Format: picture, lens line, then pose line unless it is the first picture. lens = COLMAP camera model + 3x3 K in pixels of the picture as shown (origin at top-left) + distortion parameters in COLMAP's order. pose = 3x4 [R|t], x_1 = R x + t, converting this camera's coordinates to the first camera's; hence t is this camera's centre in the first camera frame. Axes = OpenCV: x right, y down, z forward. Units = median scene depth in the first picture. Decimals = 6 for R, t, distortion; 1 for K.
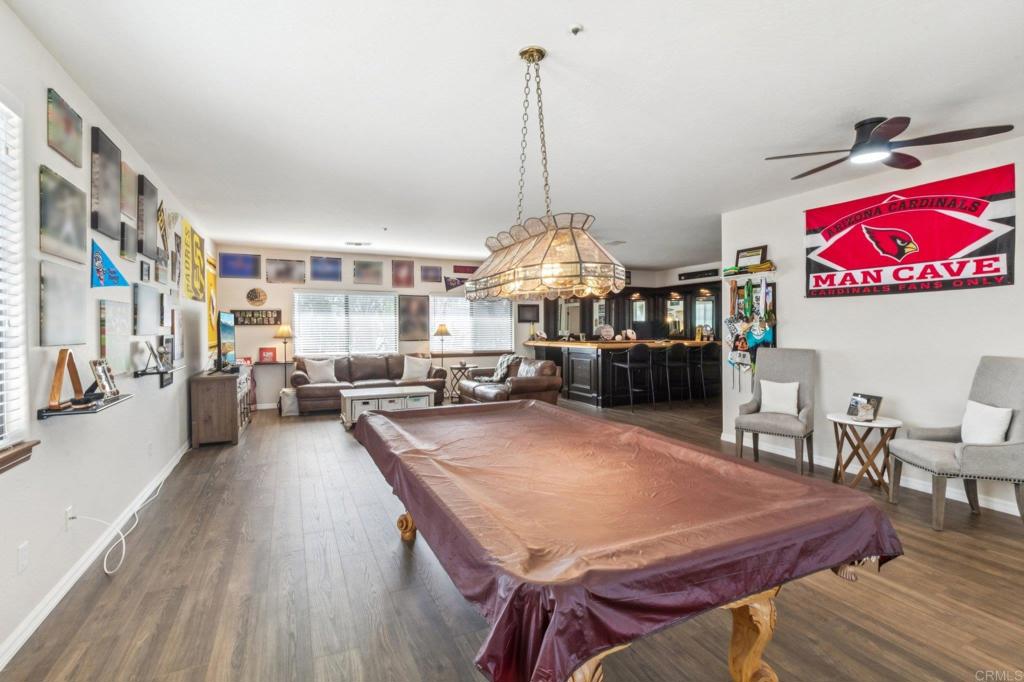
lens RADIAL K [[472.8, 0, 508.1], [0, 472.8, 336.6], [0, 0, 1]] dist [-0.001471, -0.000204]
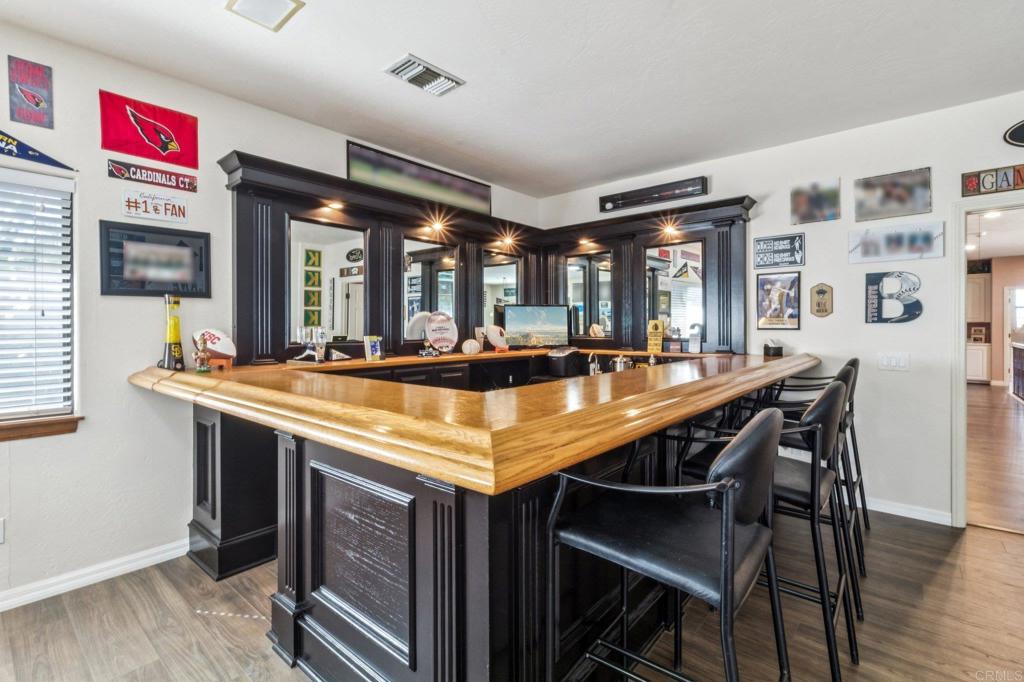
lens RADIAL K [[472.8, 0, 509.4], [0, 472.8, 334.5], [0, 0, 1]] dist [-0.001471, -0.000204]
pose [[0.910313, -0.009456, 0.413812, 0.104803], [0.009550, 0.999953, 0.001841, -0.007624], [-0.413810, 0.002276, 0.910361, 0.639547]]
